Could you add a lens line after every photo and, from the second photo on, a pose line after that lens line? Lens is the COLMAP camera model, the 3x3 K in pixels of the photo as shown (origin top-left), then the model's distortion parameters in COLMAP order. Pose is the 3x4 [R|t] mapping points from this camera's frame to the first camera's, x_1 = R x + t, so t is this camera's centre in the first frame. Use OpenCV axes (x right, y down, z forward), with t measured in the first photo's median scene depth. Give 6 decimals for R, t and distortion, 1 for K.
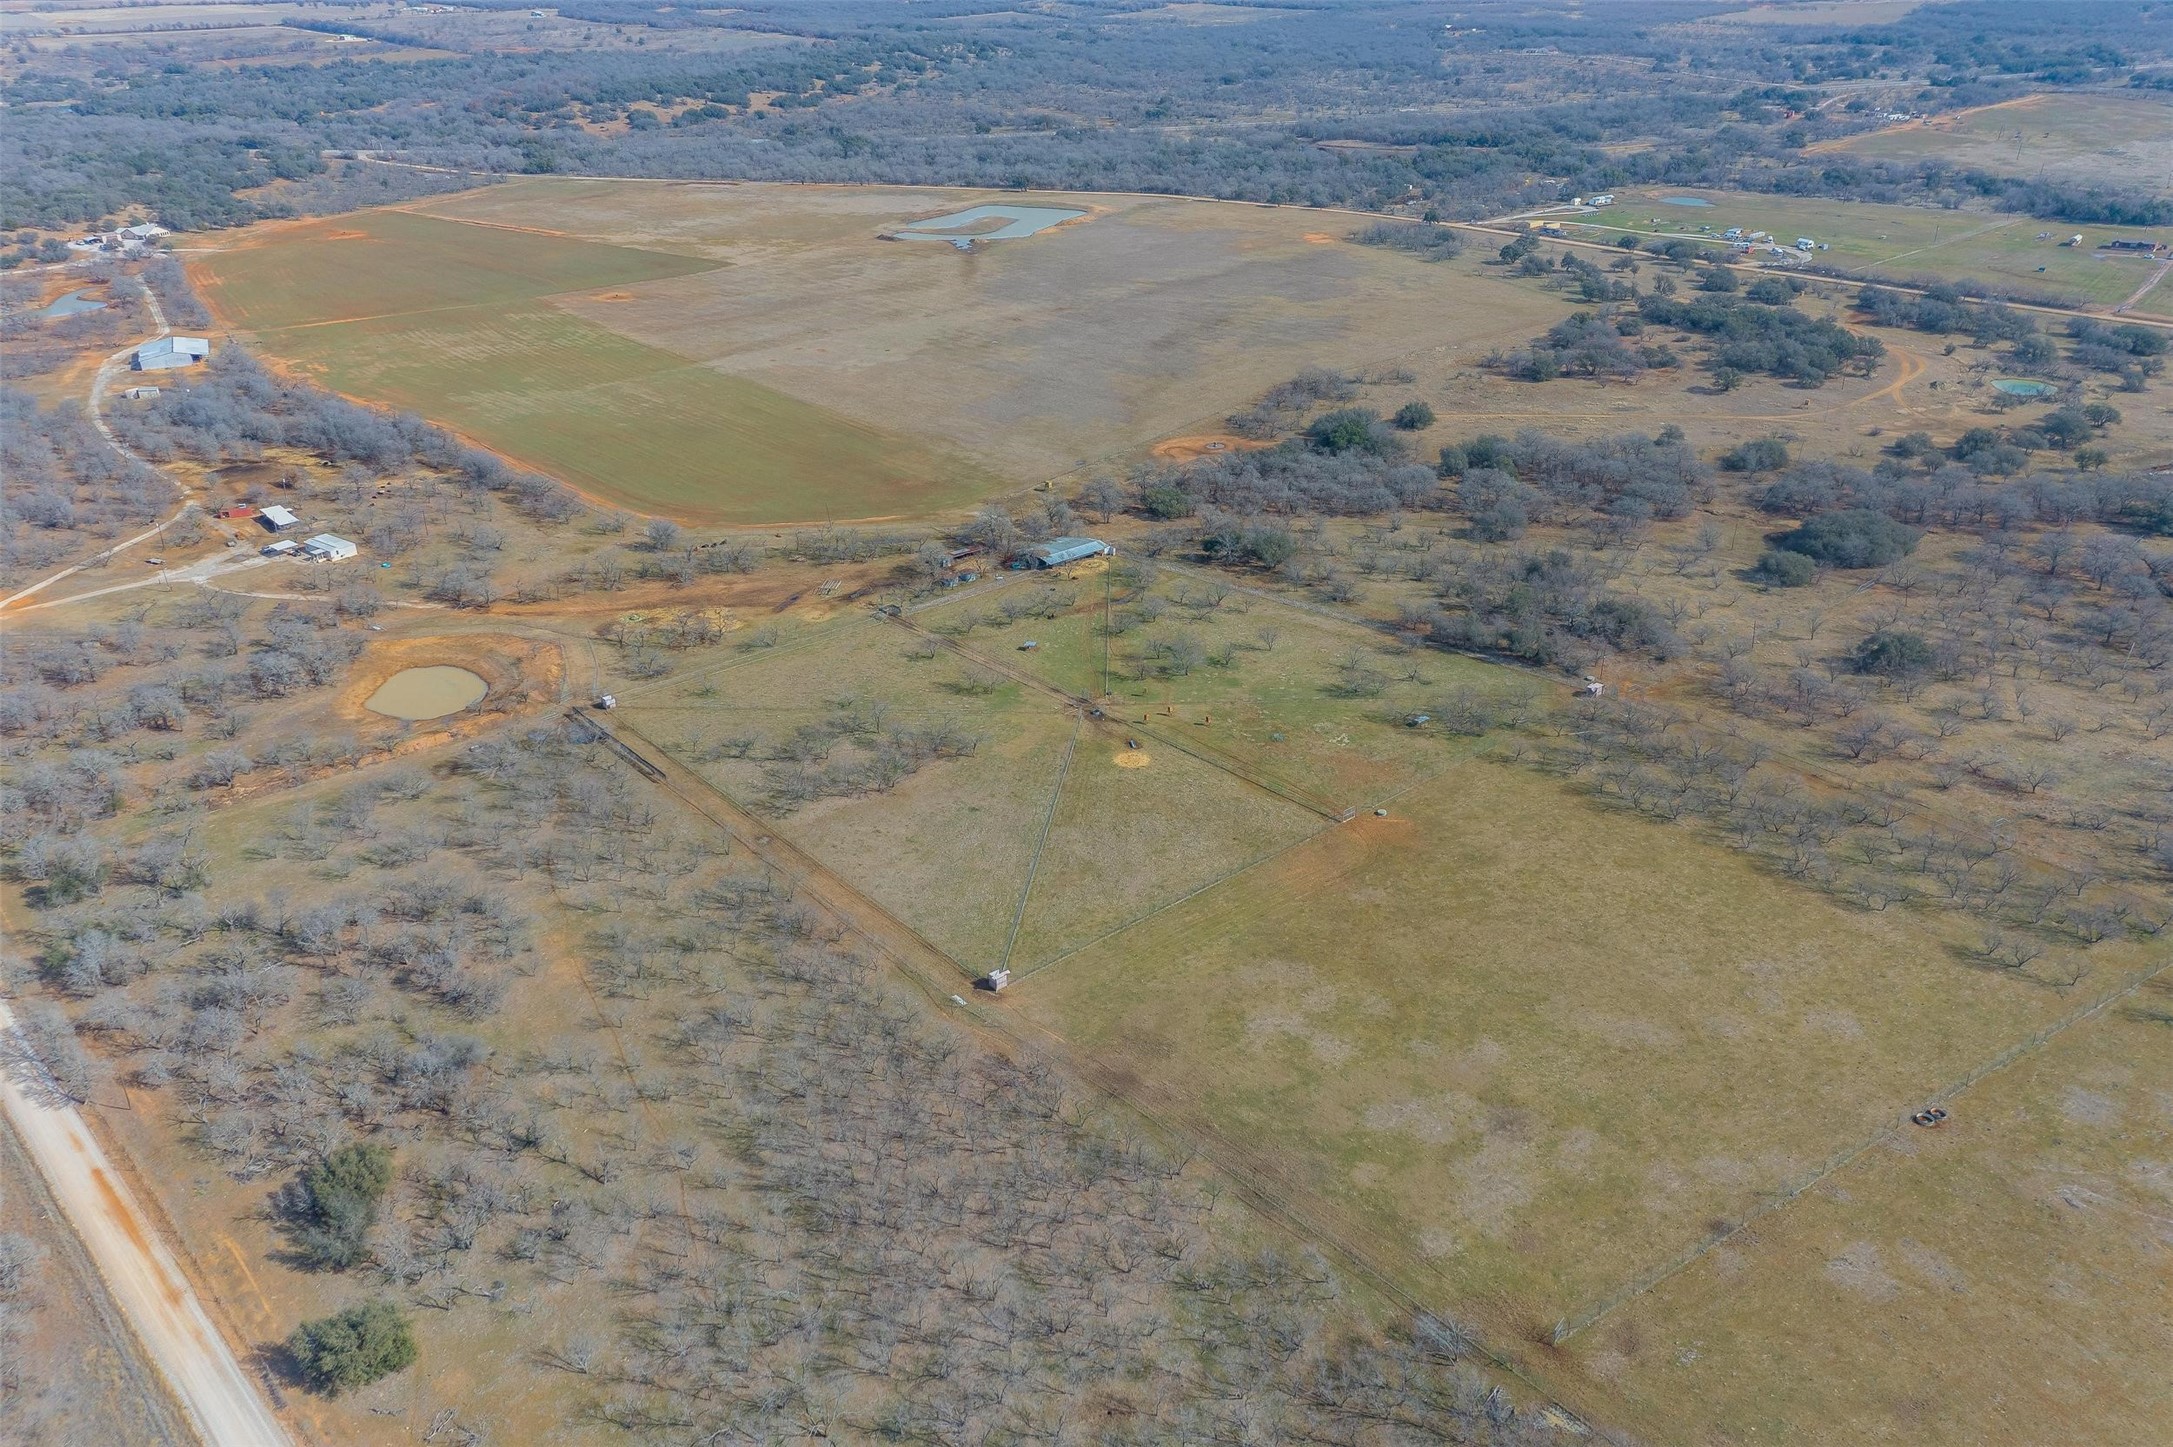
lens RADIAL K [[1716.6, 0, 1075.3], [0, 1716.6, 719.4], [0, 0, 1]] dist [0.048973, 0.020229]
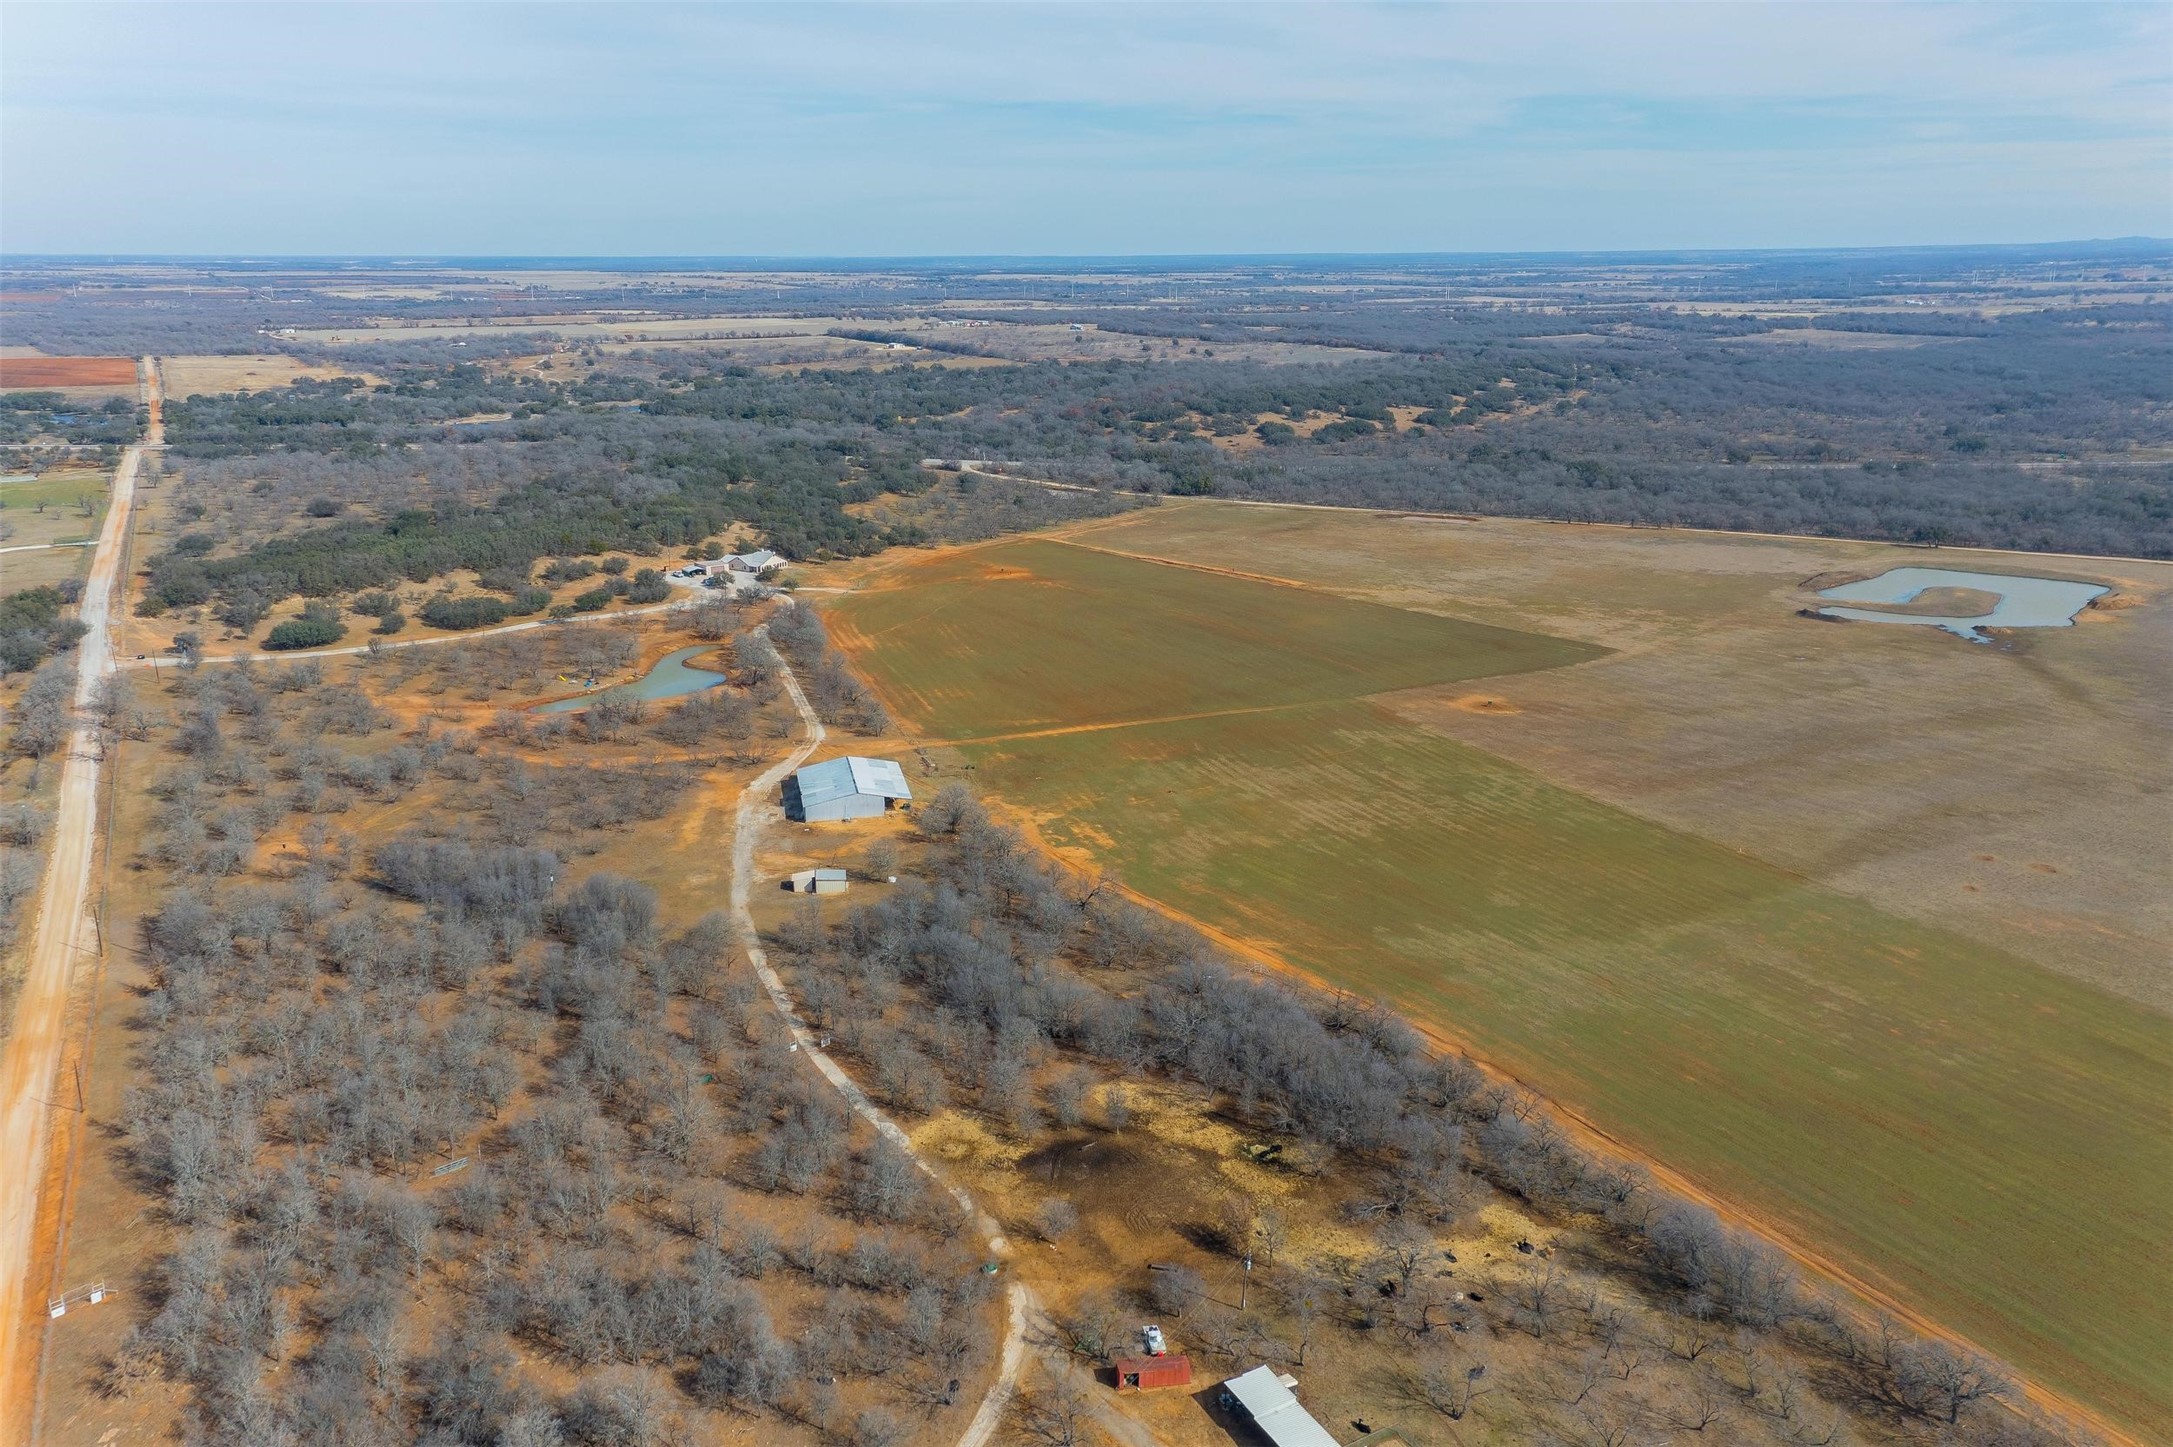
lens RADIAL K [[1716.6, 0, 1075.8], [0, 1716.6, 741.1], [0, 0, 1]] dist [0.048973, 0.020229]
pose [[0.974687, 0.075040, -0.210605, -0.221742], [-0.108405, 0.982473, -0.151641, -0.100198], [0.195535, 0.170633, 0.965738, 0.315651]]
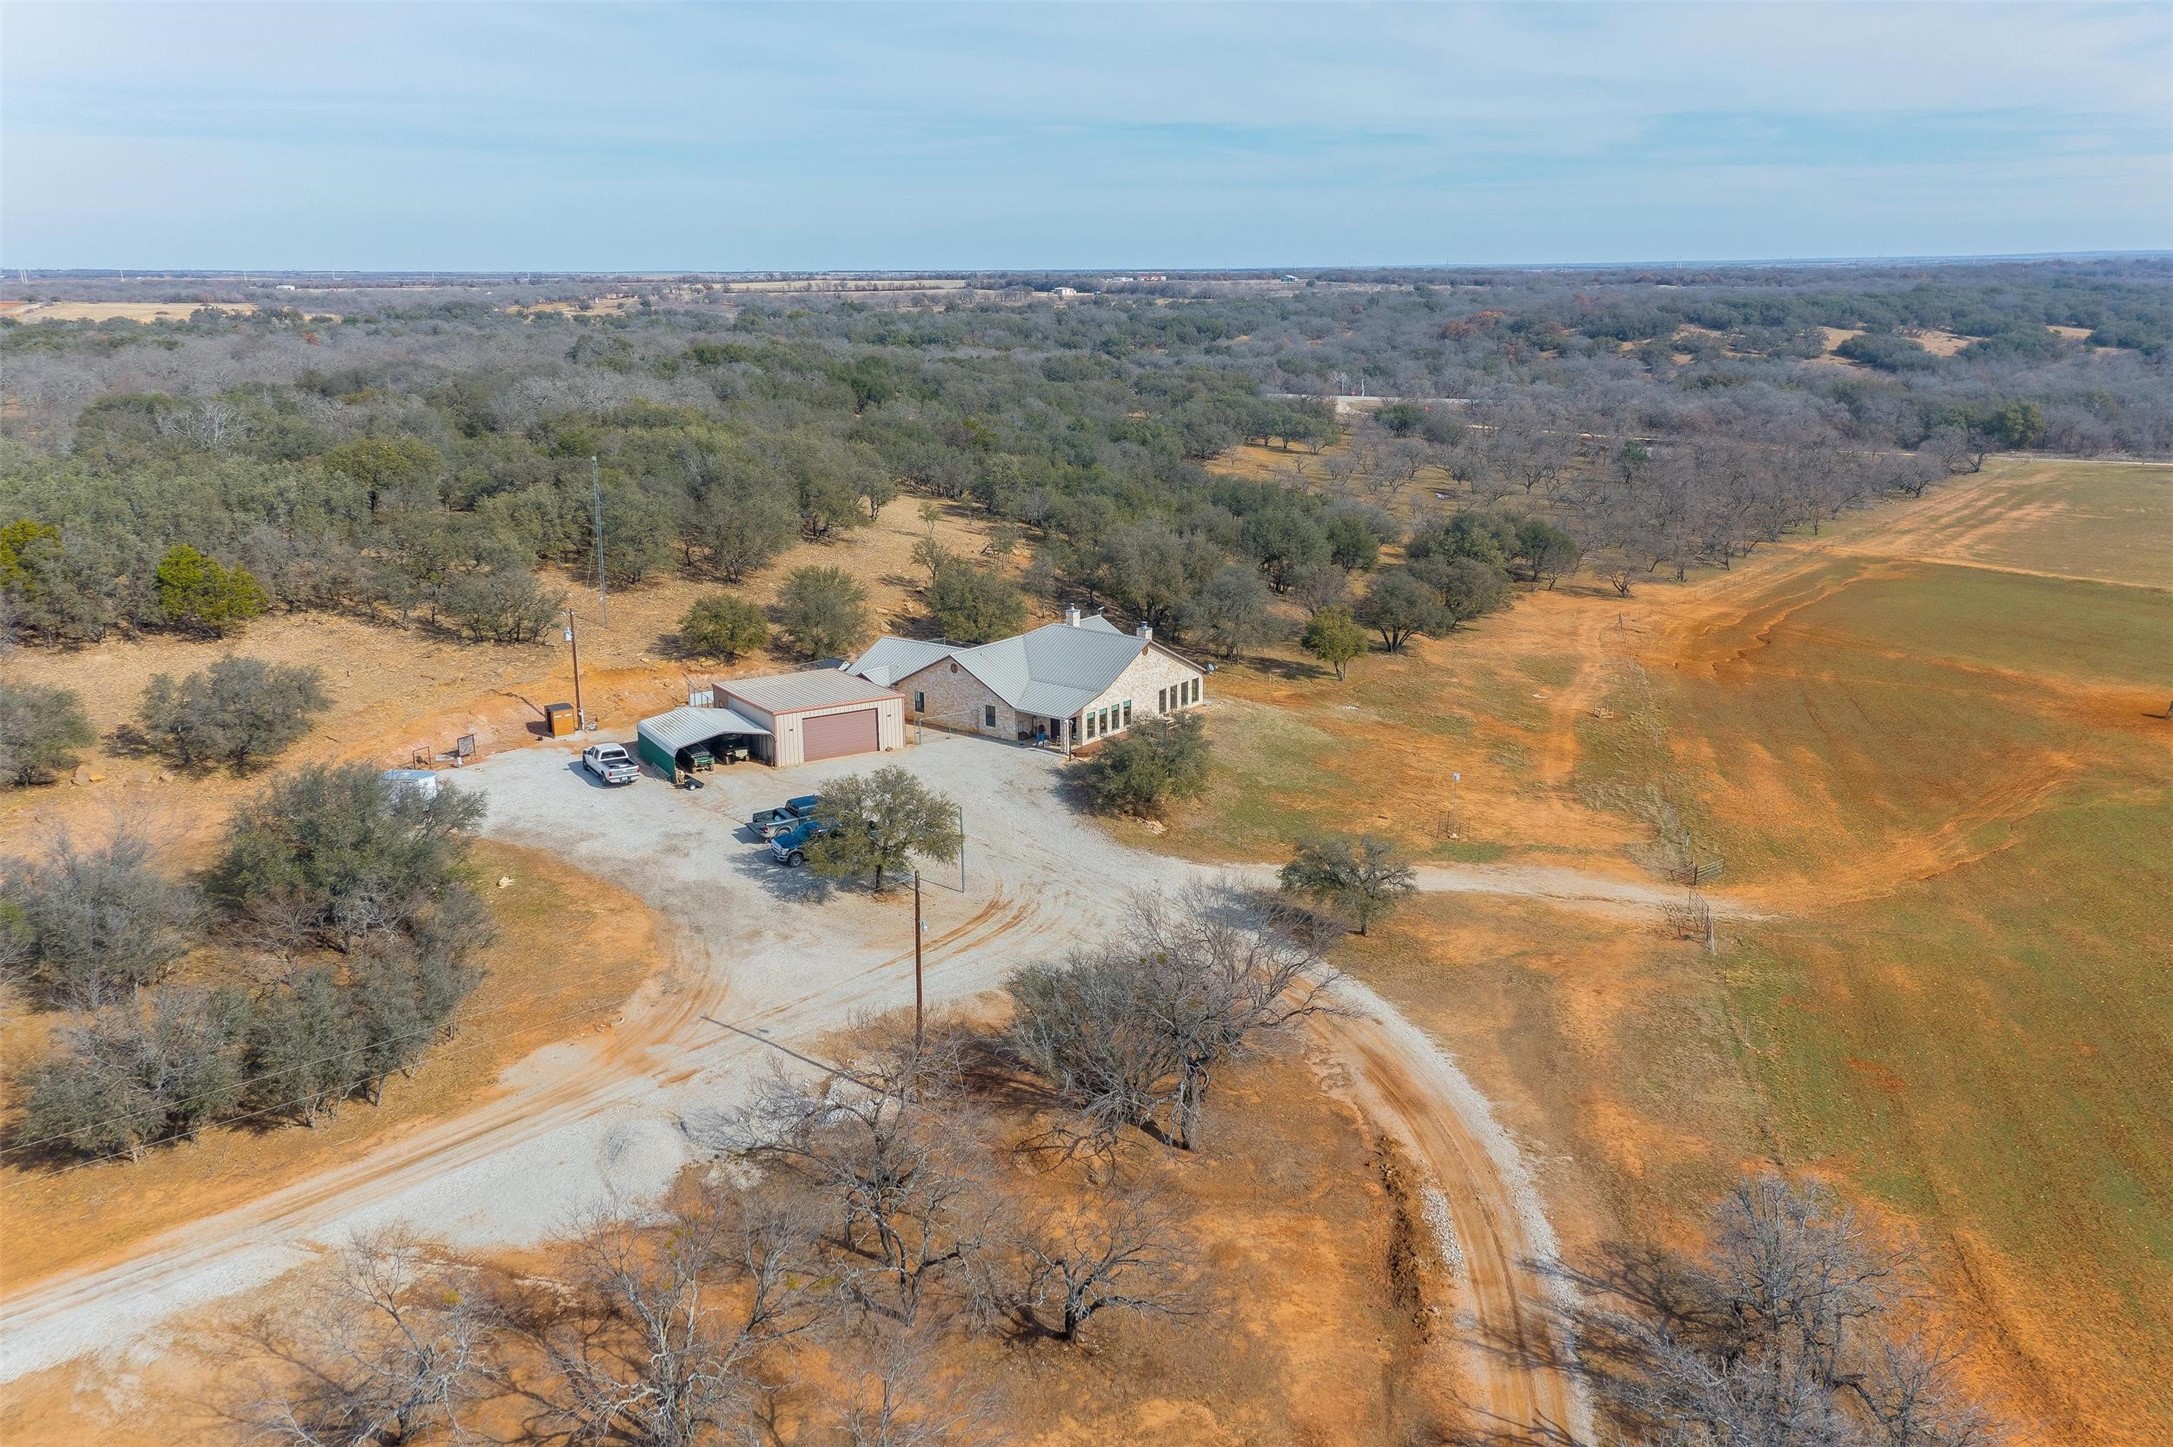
lens RADIAL K [[1716.6, 0, 1076.5], [0, 1716.6, 725.1], [0, 0, 1]] dist [0.048973, 0.020229]
pose [[0.961008, 0.083553, -0.263594, -0.440376], [-0.129862, 0.977966, -0.163460, -0.225779], [0.244129, 0.191317, 0.950683, 0.780361]]
